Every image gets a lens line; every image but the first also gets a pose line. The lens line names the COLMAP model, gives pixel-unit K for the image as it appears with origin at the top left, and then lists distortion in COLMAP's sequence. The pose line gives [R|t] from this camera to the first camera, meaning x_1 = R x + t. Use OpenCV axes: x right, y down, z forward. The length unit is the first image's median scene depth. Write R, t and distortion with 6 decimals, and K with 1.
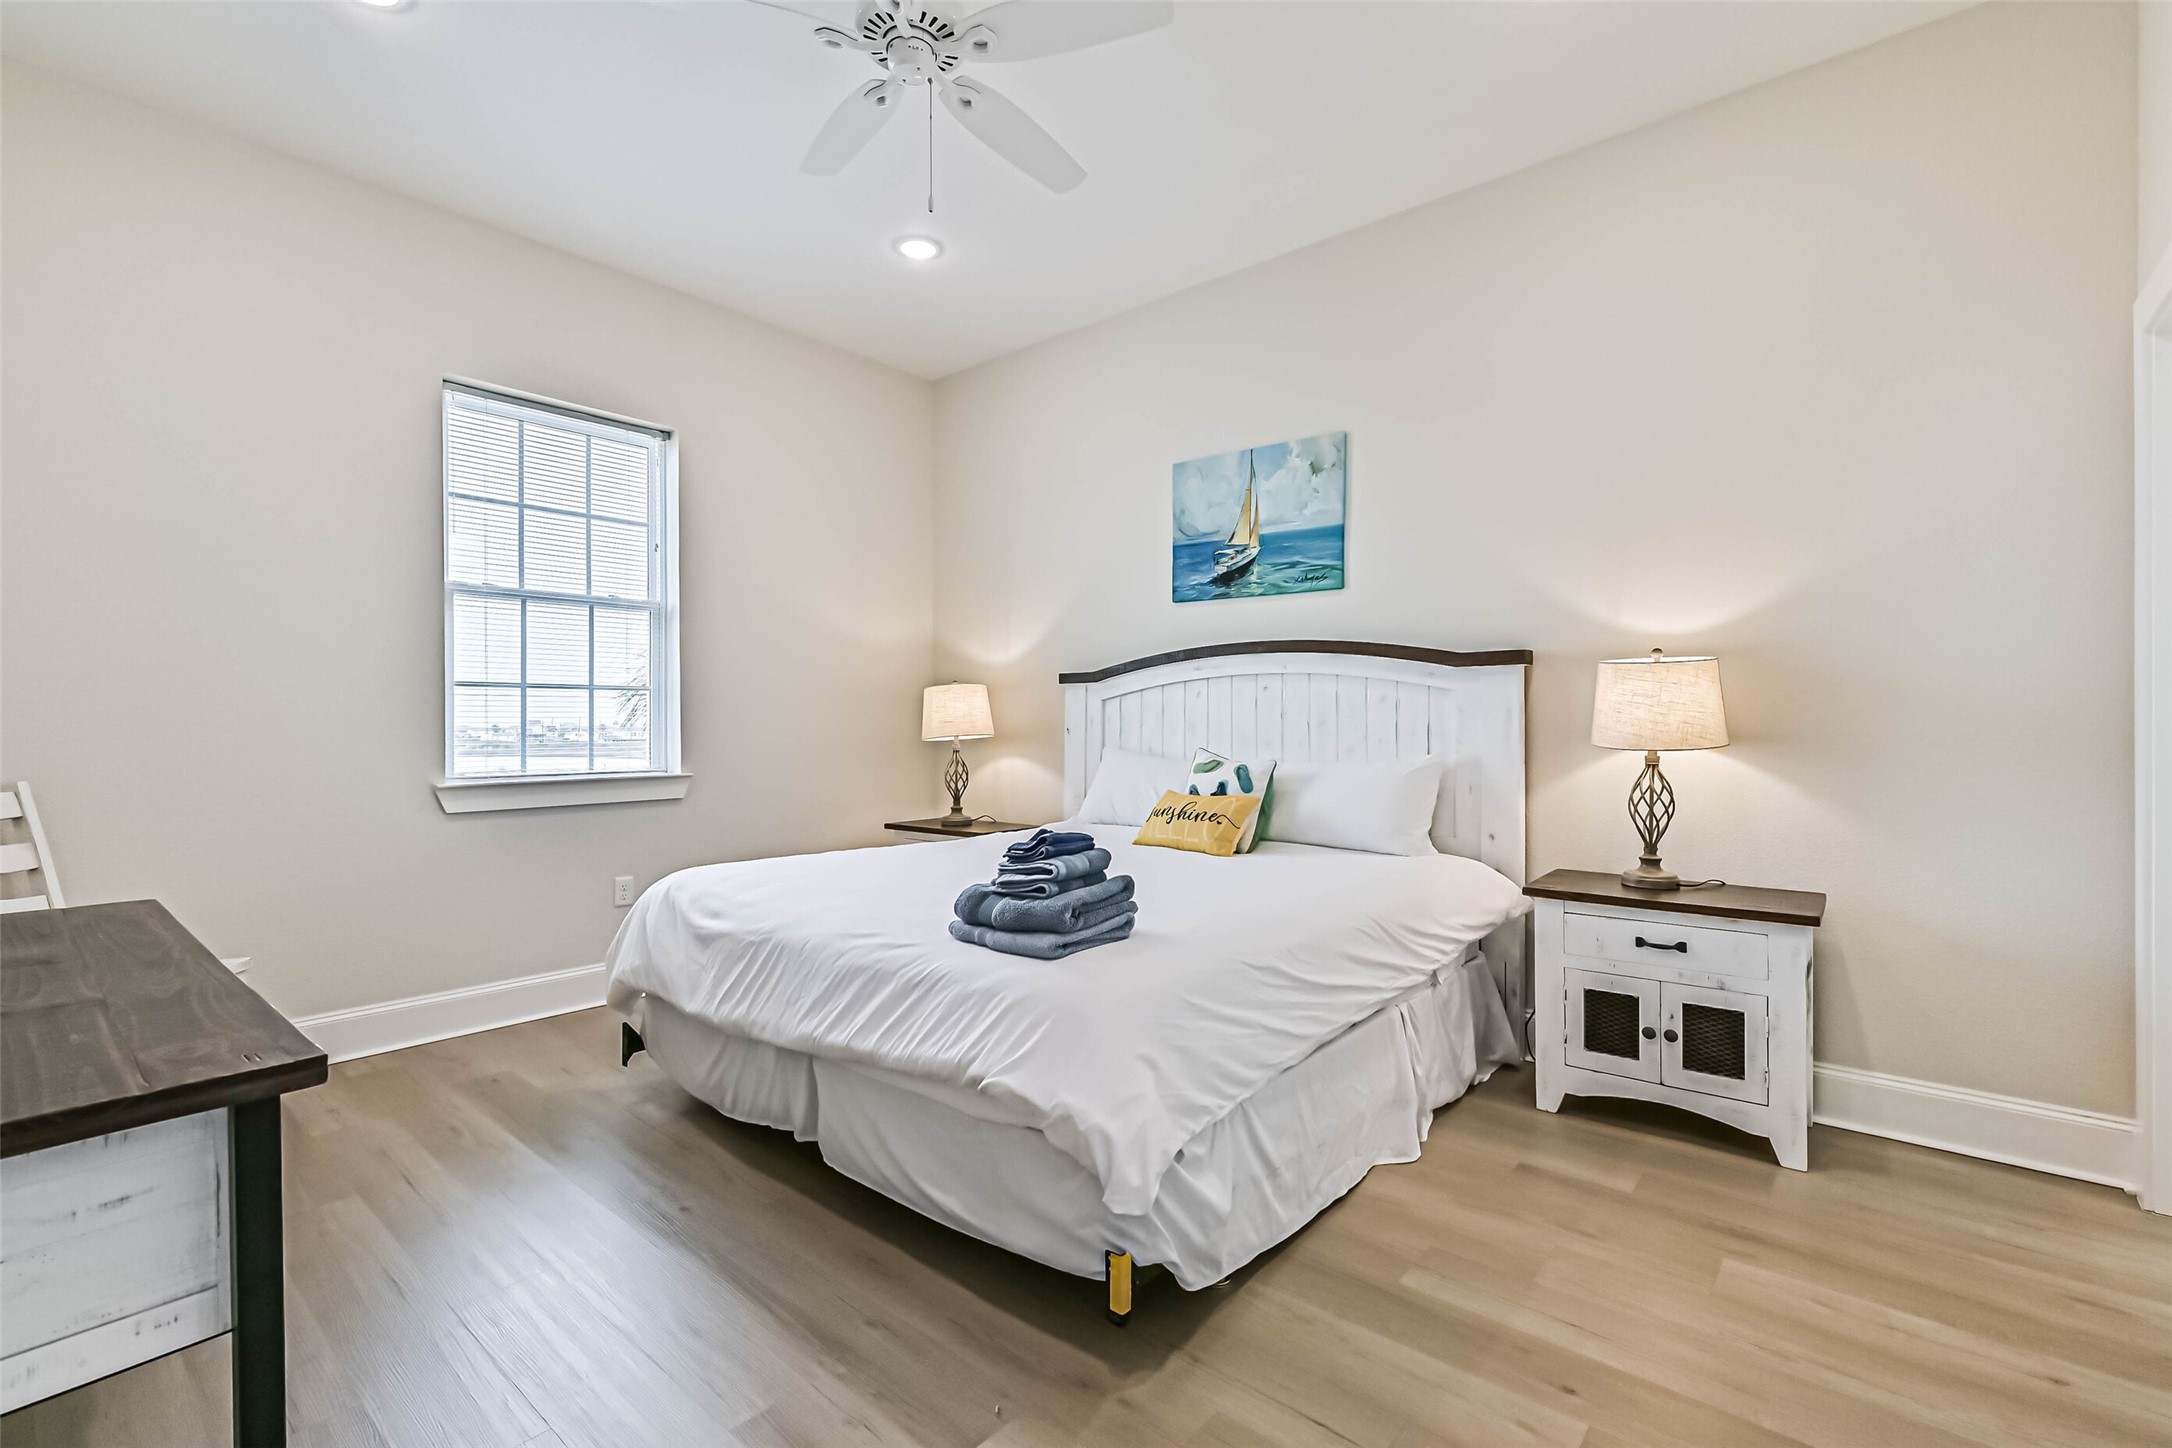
lens RADIAL K [[953.0, 0, 1074.5], [0, 953.0, 732.7], [0, 0, 1]] dist [0.001960, 0.000307]
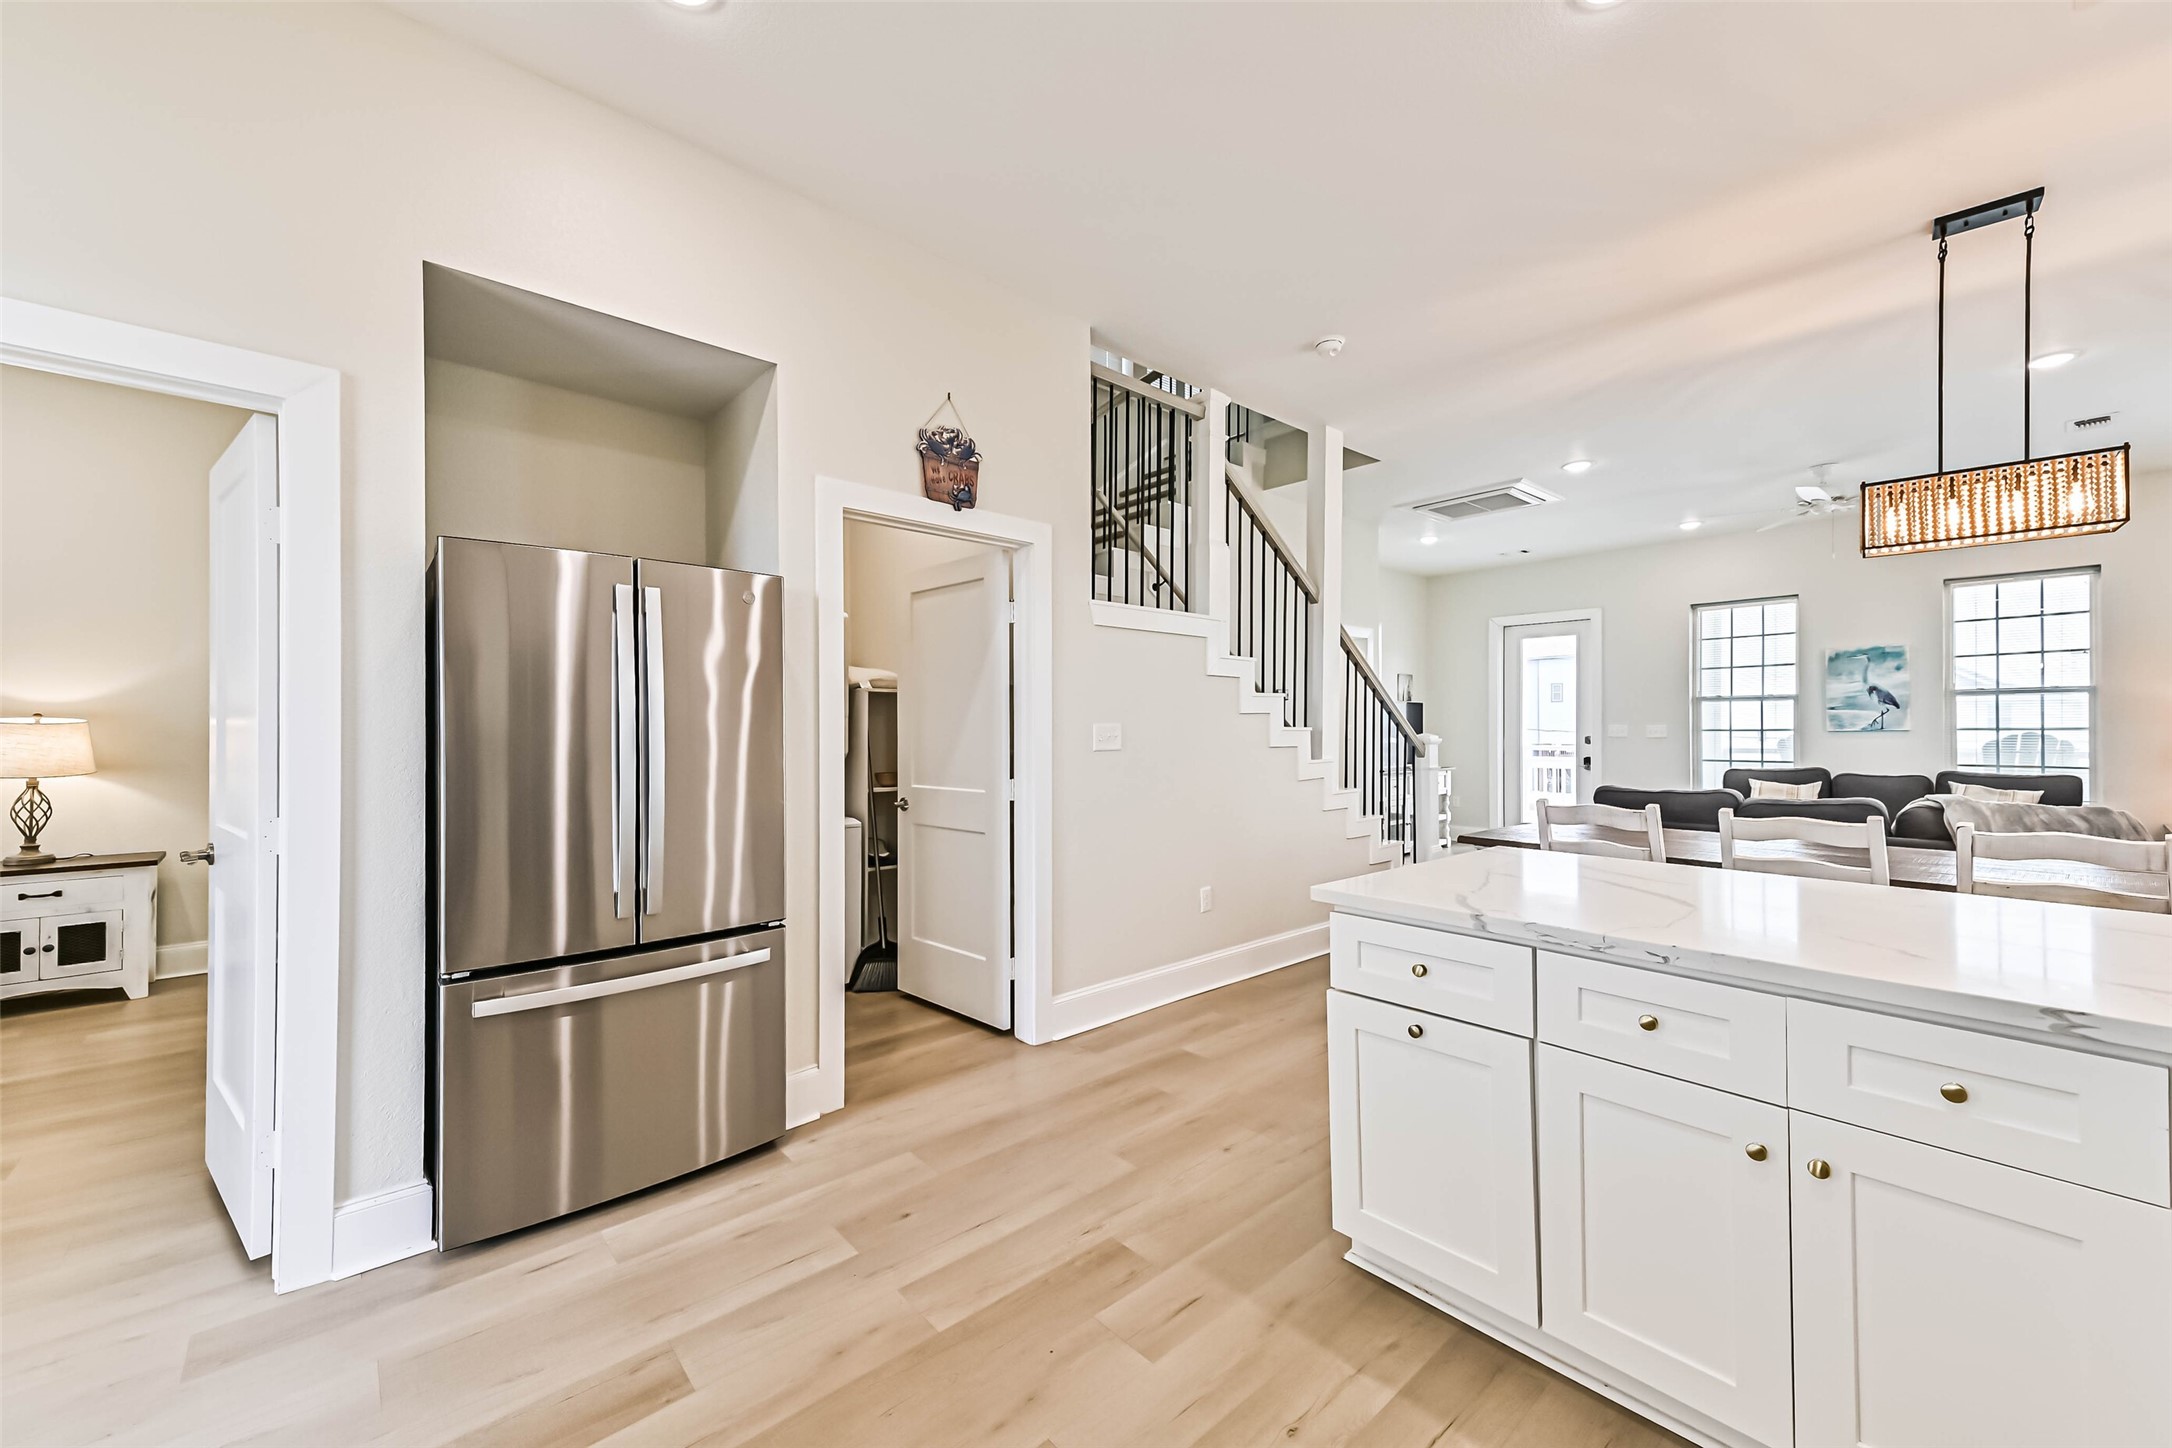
lens RADIAL K [[846.7, 0, 1092.9], [0, 846.7, 725.3], [0, 0, 1]] dist [0.020939, -0.000179]
pose [[0.116513, 0.008772, 0.993150, -0.651927], [0.003835, 0.999950, -0.009282, -0.048727], [-0.993182, 0.004890, 0.116474, -0.950986]]
